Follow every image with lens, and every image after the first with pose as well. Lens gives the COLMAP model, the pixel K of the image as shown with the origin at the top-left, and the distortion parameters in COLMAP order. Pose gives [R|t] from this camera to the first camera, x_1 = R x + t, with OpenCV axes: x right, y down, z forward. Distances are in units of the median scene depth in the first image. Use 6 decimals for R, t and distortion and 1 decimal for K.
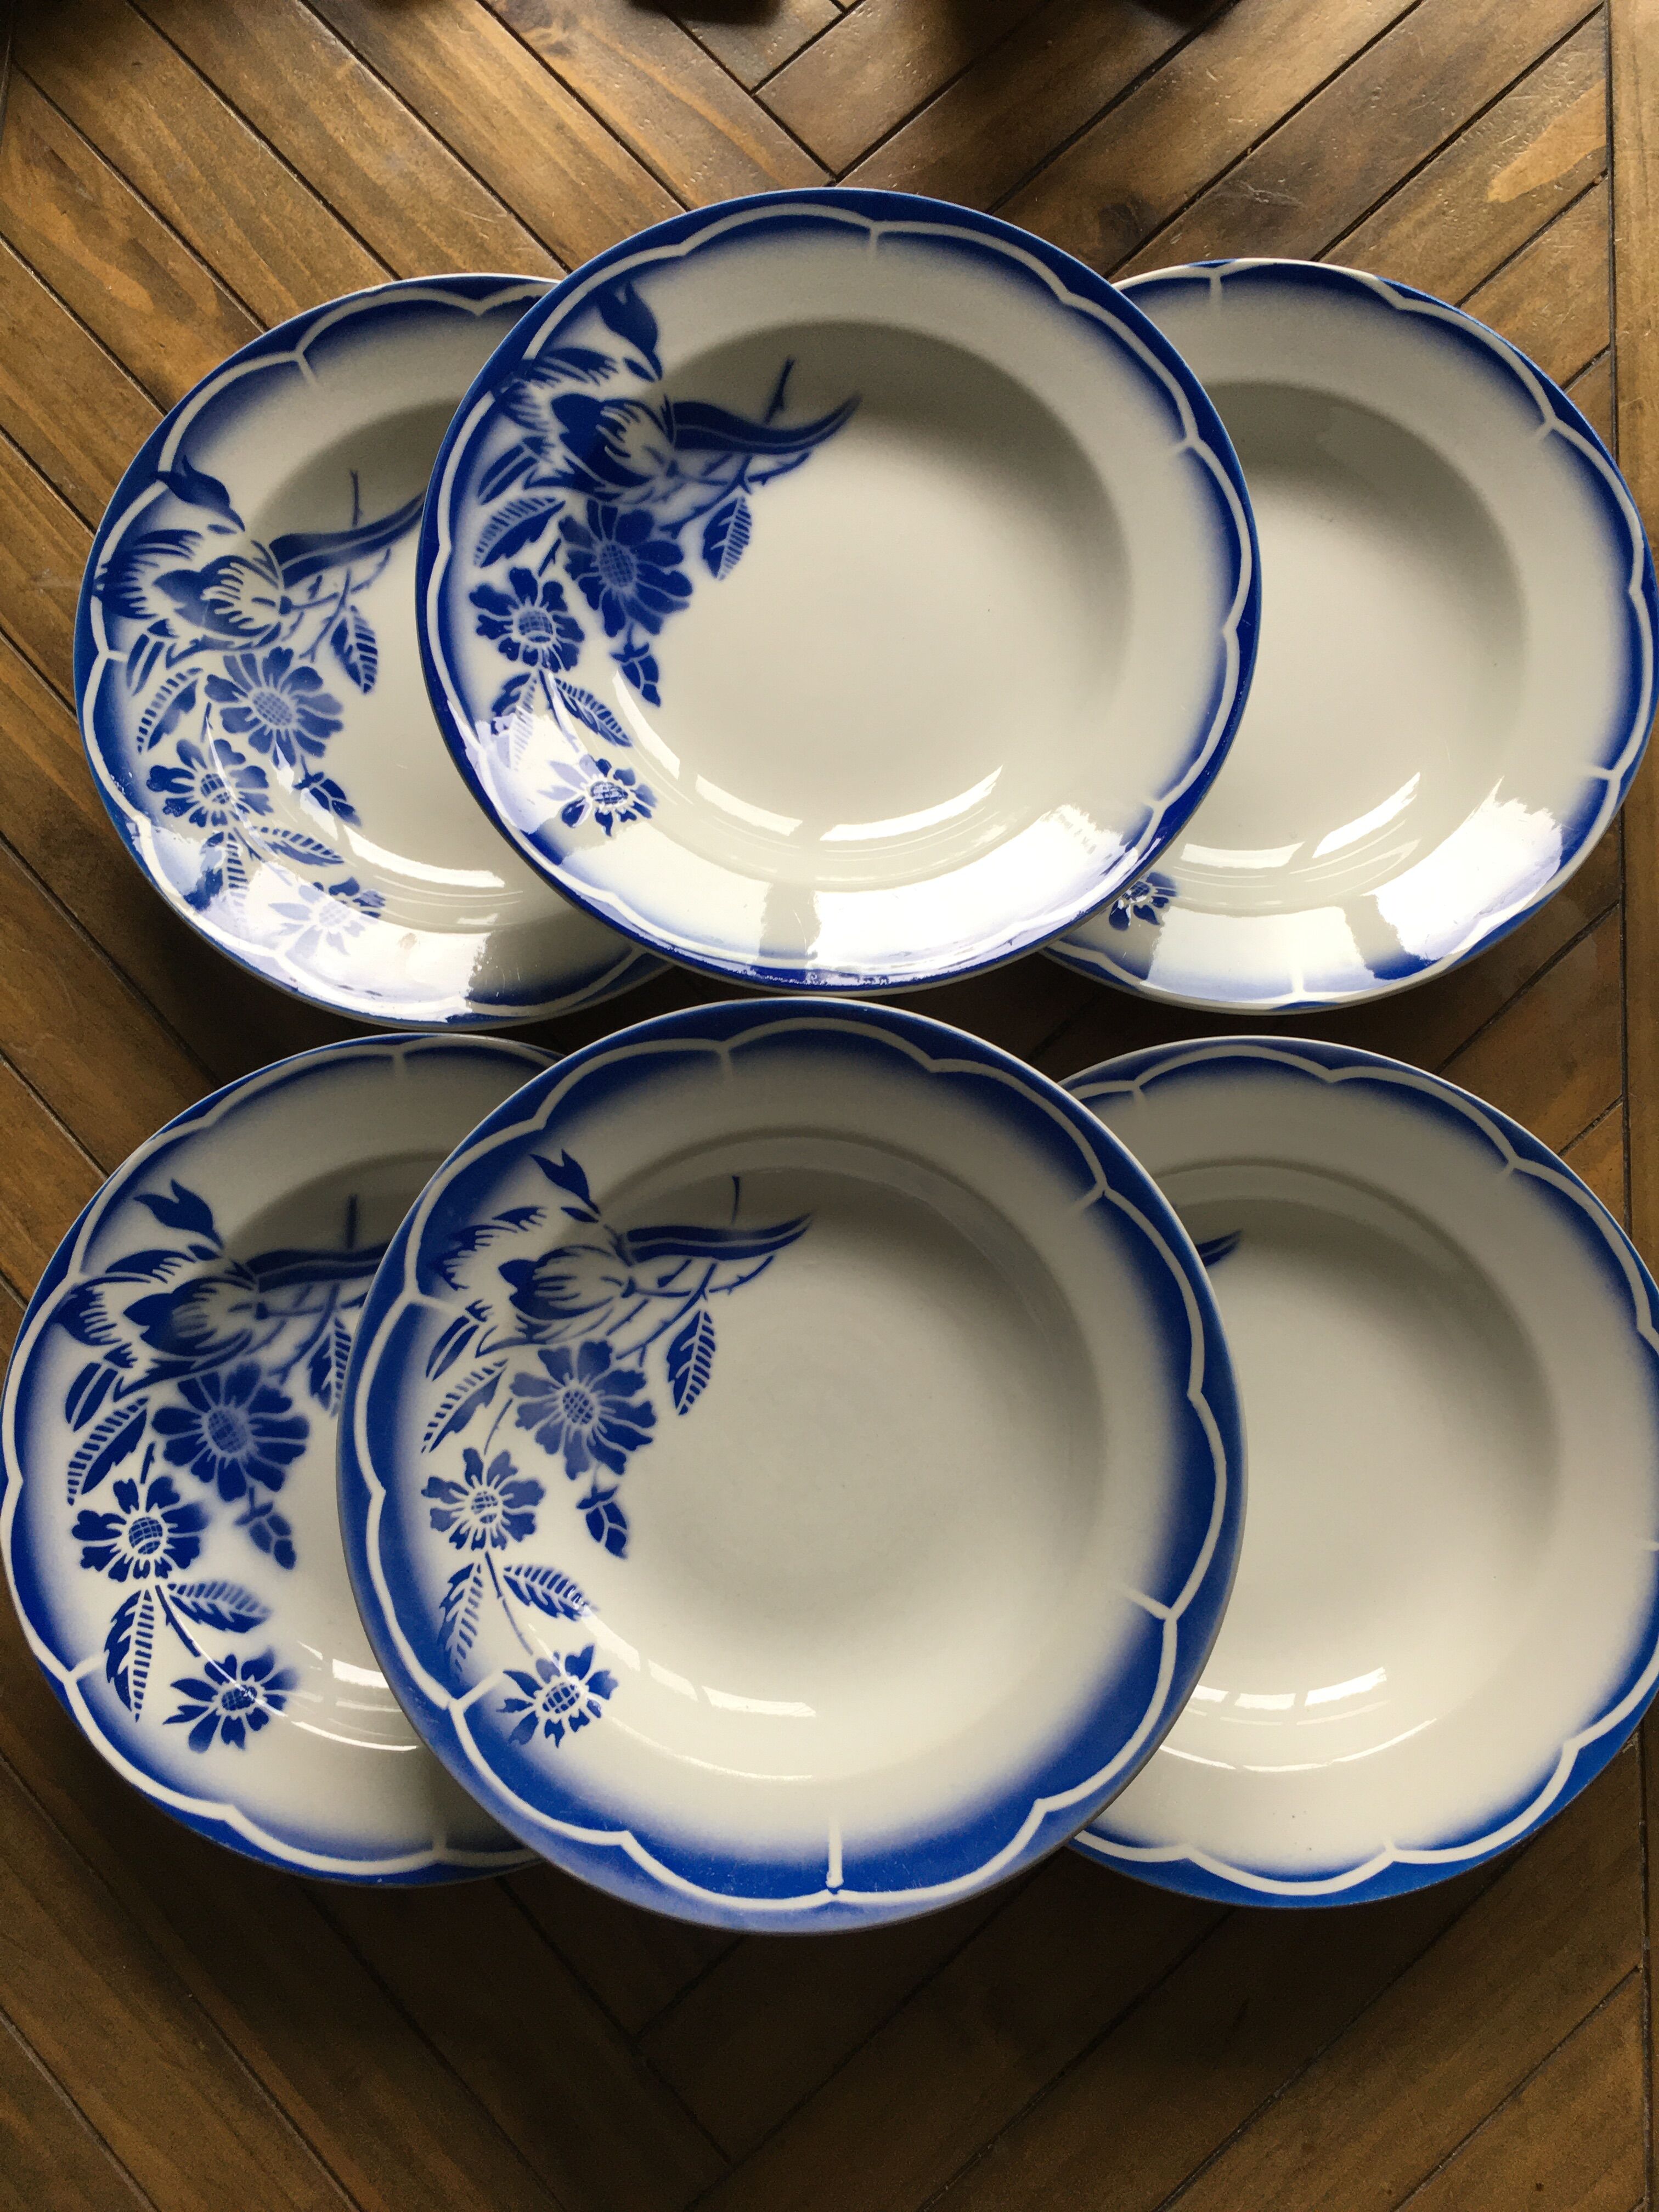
lens RADIAL K [[1780.0, 0, 814.5], [0, 1780.0, 1119.9], [0, 0, 1]] dist [0.031762, -0.001489]
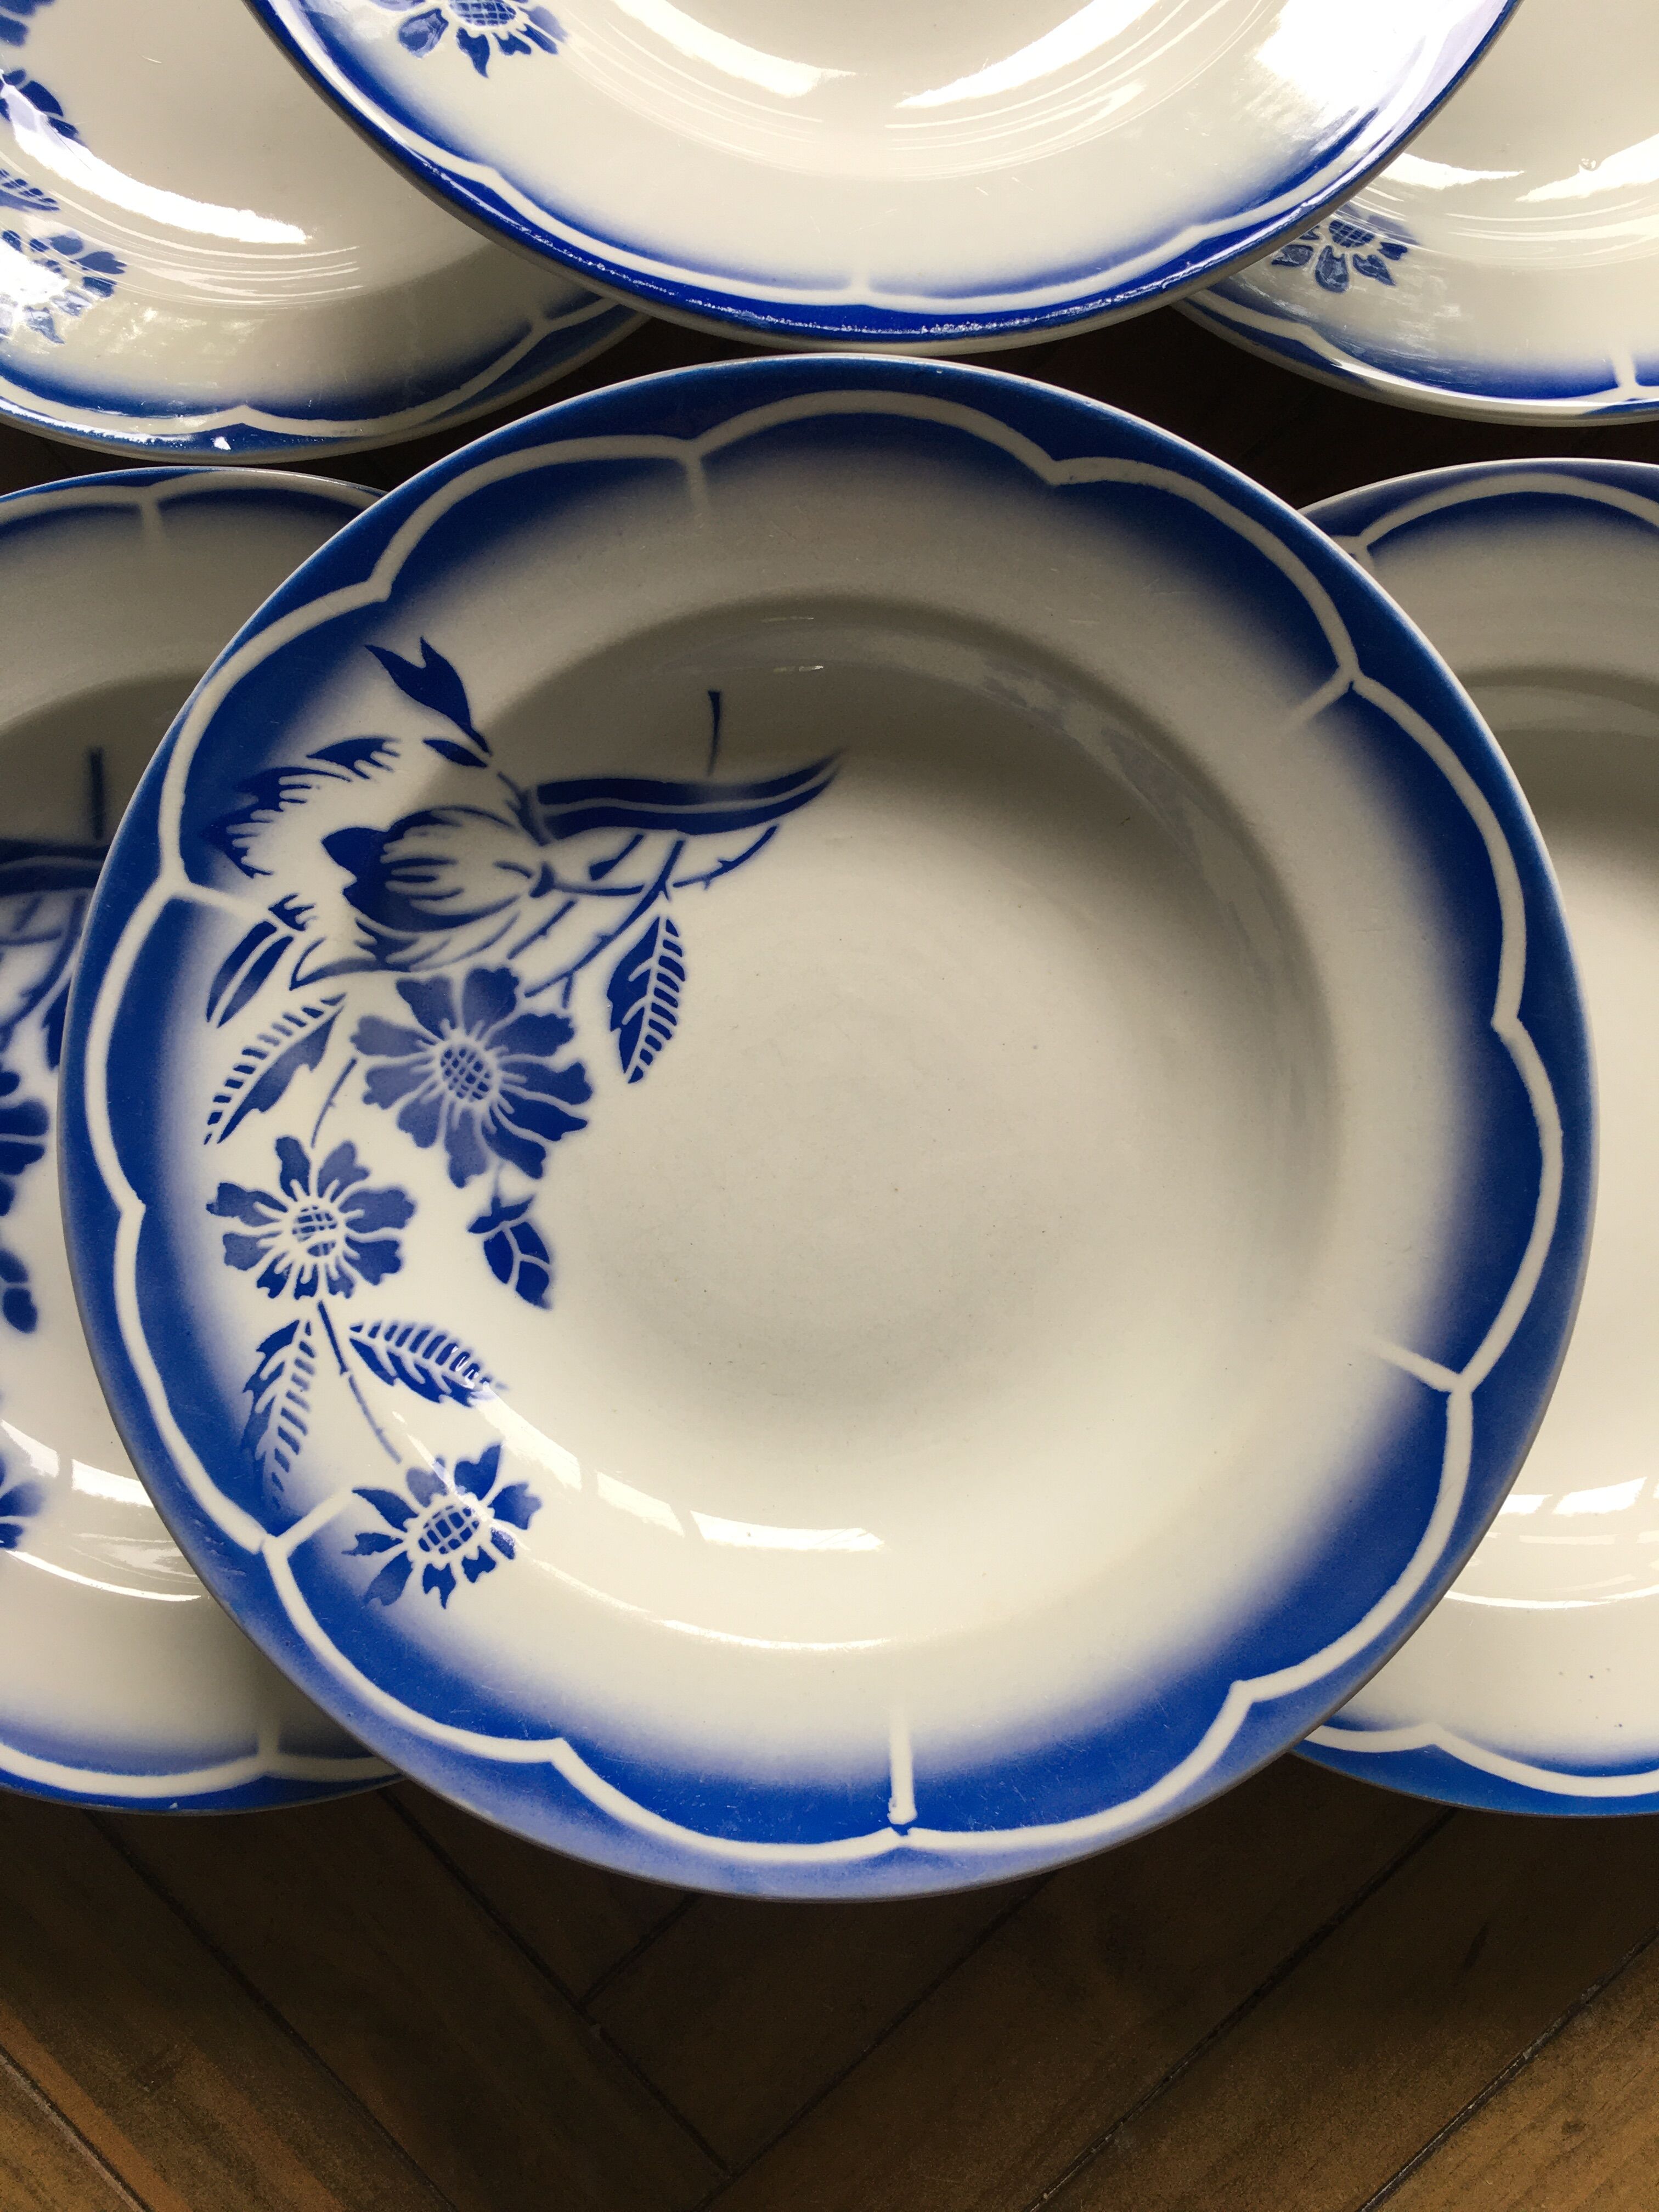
lens RADIAL K [[1844.3, 0, 829.5], [0, 1844.3, 1106.0], [0, 0, 1]] dist [0.034915, -0.005611]
pose [[0.999136, -0.012575, 0.039616, -0.032415], [0.007258, 0.991274, 0.131615, 0.091277], [-0.040925, -0.131214, 0.990509, 0.365213]]
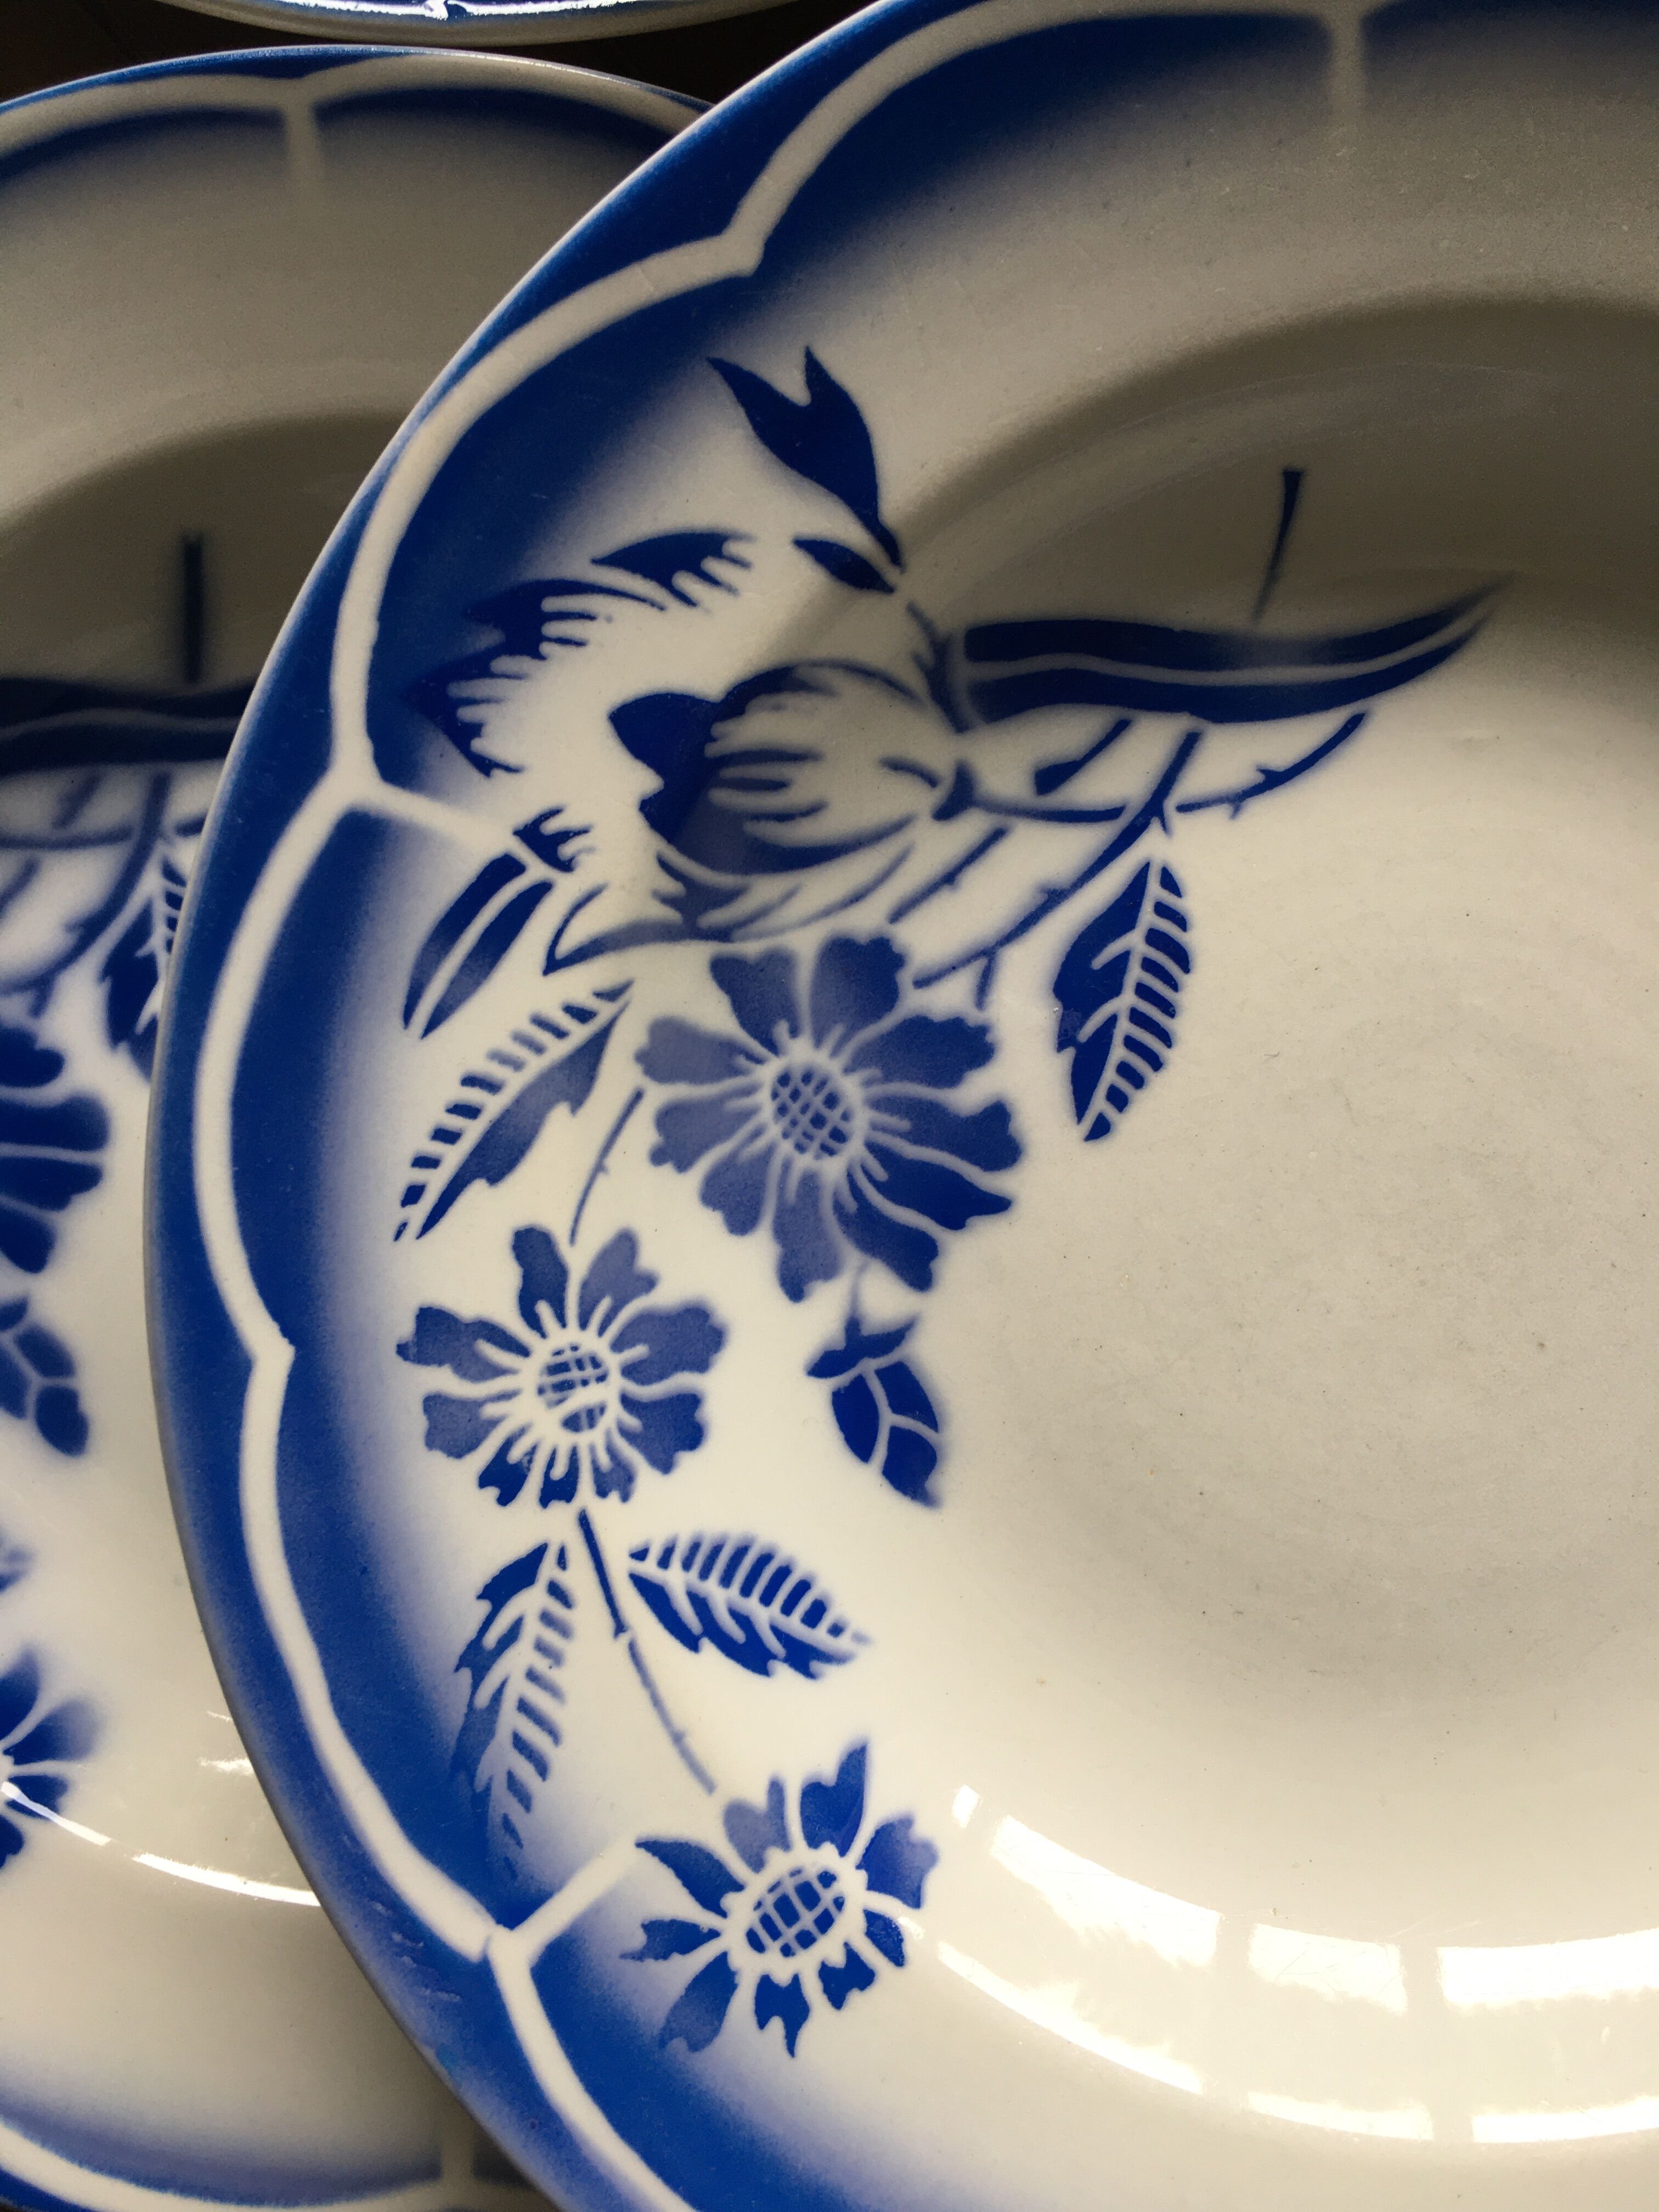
lens RADIAL K [[1887.1, 0, 829.5], [0, 1887.1, 1106.0], [0, 0, 1]] dist [0.064817, -0.114973]
pose [[0.999215, 0.025240, 0.030521, -0.145207], [-0.031120, 0.977021, 0.210860, 0.078915], [-0.024497, -0.211645, 0.977040, 0.632740]]
